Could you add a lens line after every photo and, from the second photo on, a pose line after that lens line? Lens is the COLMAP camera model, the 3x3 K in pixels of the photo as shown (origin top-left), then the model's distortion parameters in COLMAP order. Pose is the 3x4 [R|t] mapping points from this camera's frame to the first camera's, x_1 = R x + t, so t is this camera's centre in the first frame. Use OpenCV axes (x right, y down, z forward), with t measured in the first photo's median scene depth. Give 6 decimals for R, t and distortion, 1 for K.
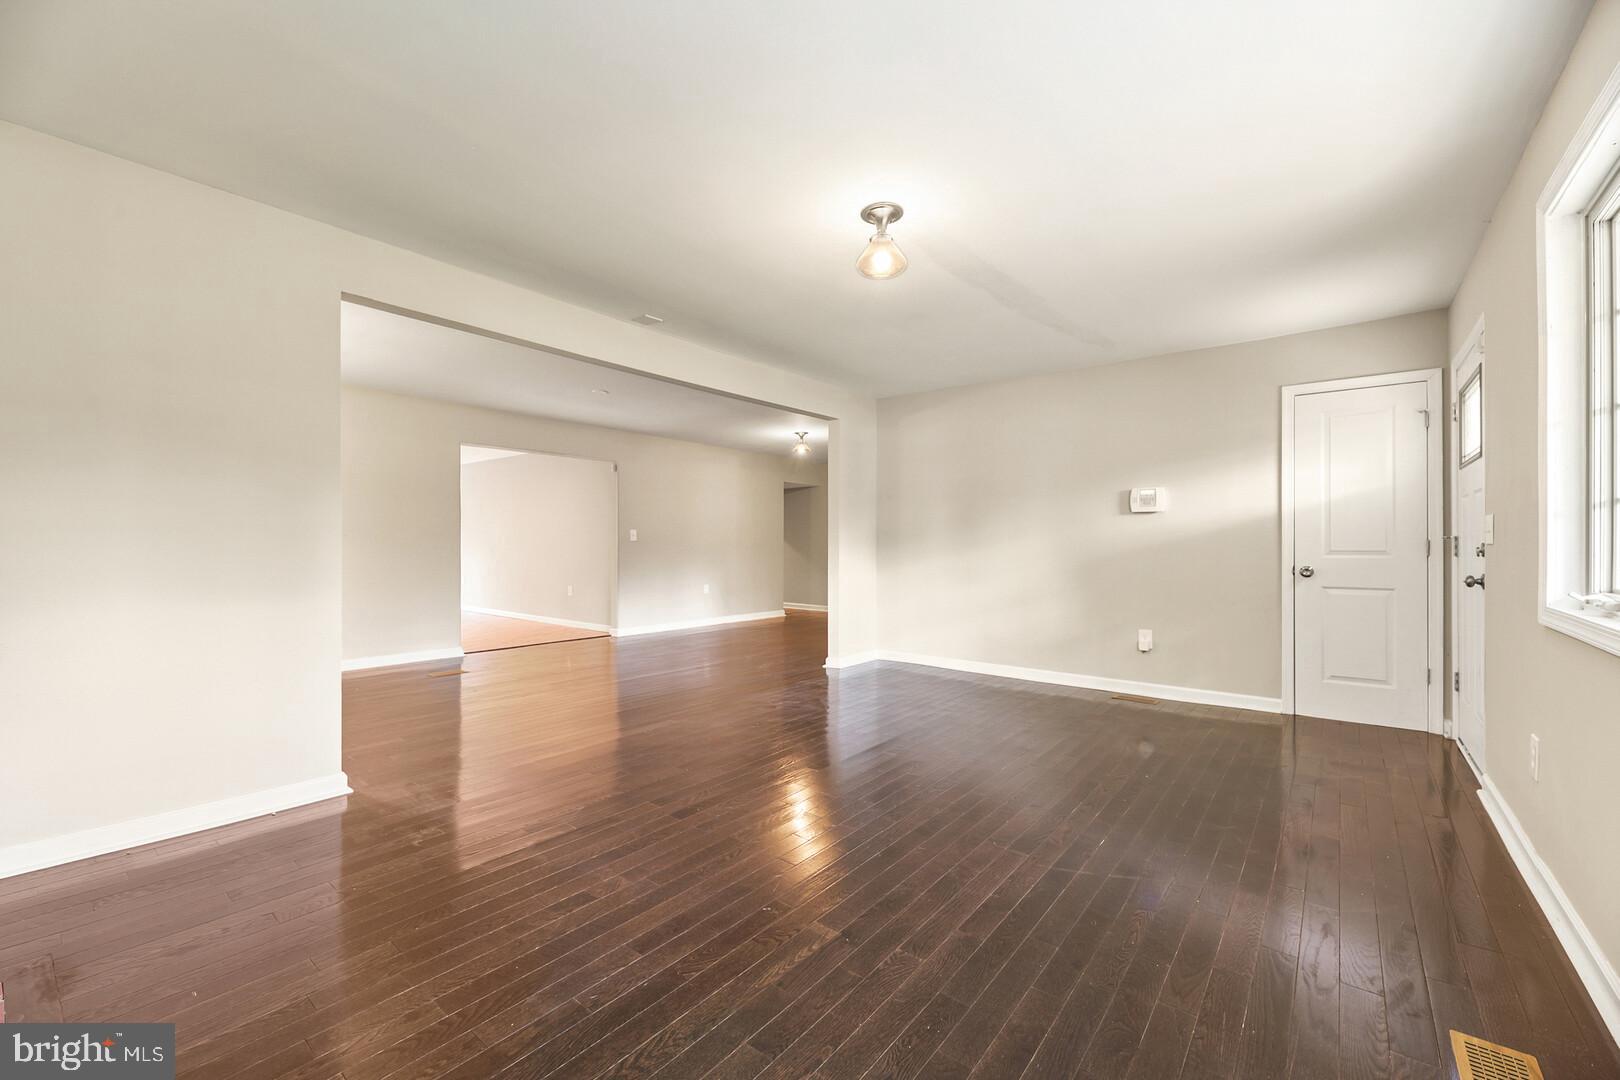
lens RADIAL K [[646.5, 0, 813.4], [0, 646.5, 542.9], [0, 0, 1]] dist [0.000879, -0.000040]
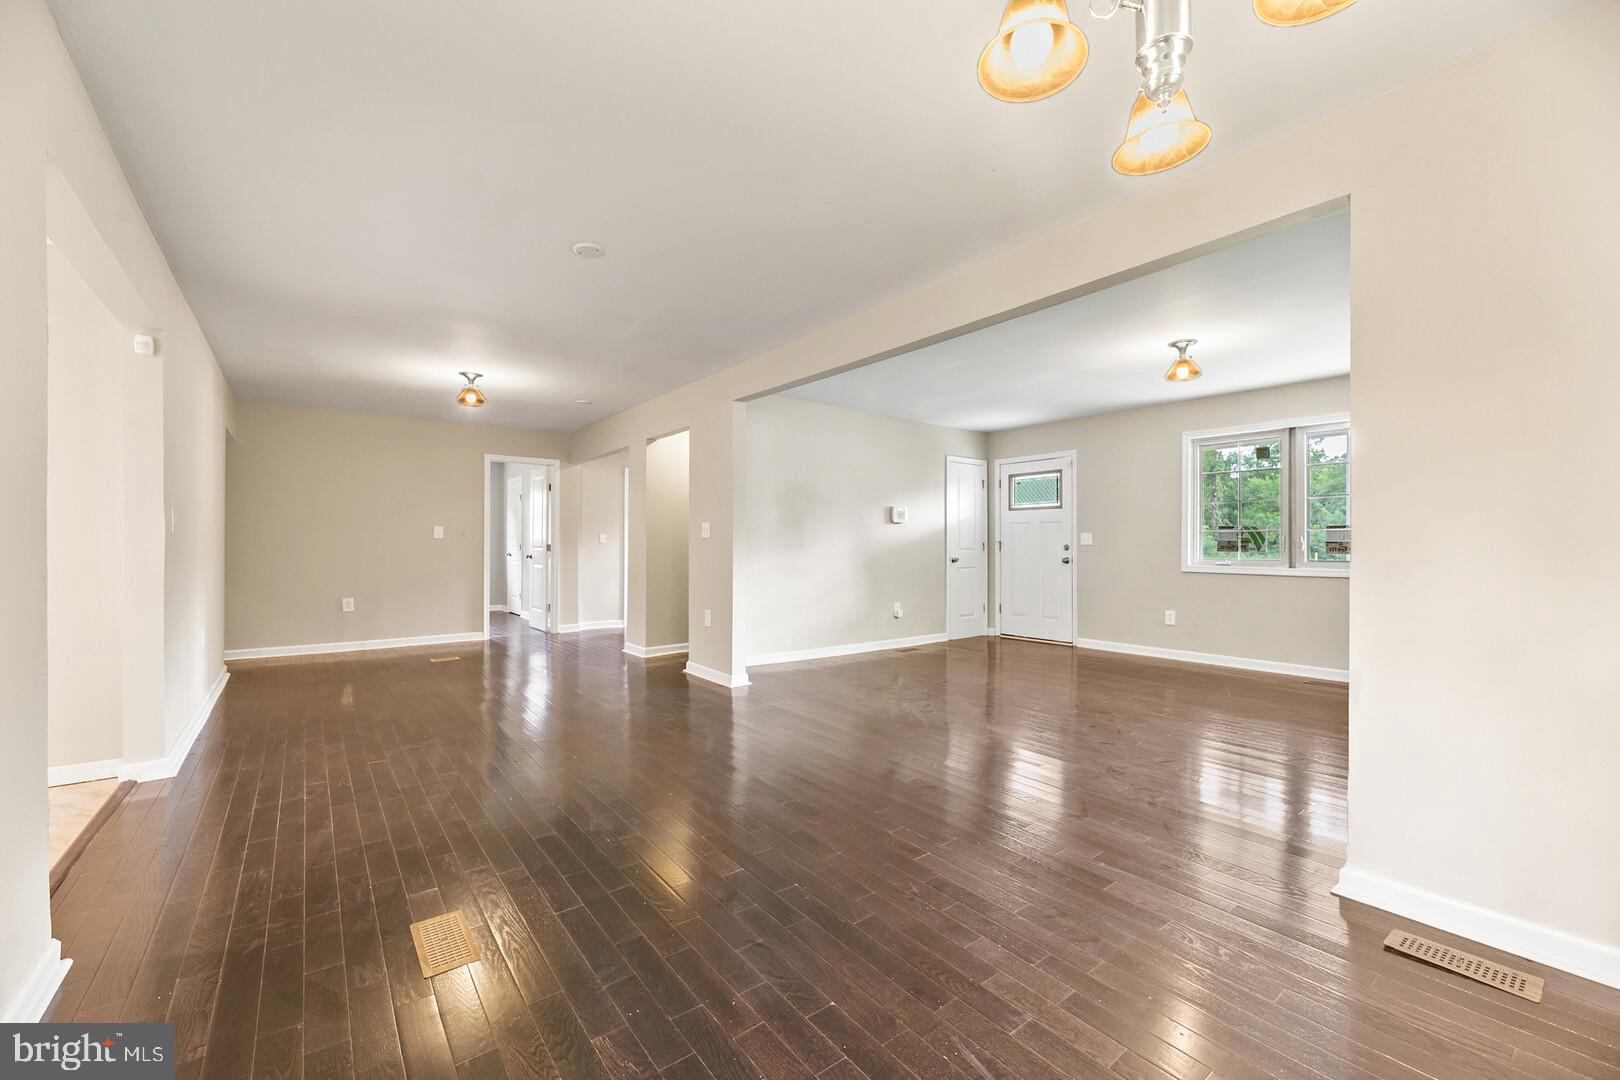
lens RADIAL K [[646.5, 0, 813.4], [0, 646.5, 542.9], [0, 0, 1]] dist [0.000879, -0.000040]
pose [[0.223810, -0.001932, 0.974631, -0.998926], [-0.004065, 0.999987, 0.002916, -0.005664], [-0.974624, -0.004614, 0.223800, 0.893946]]
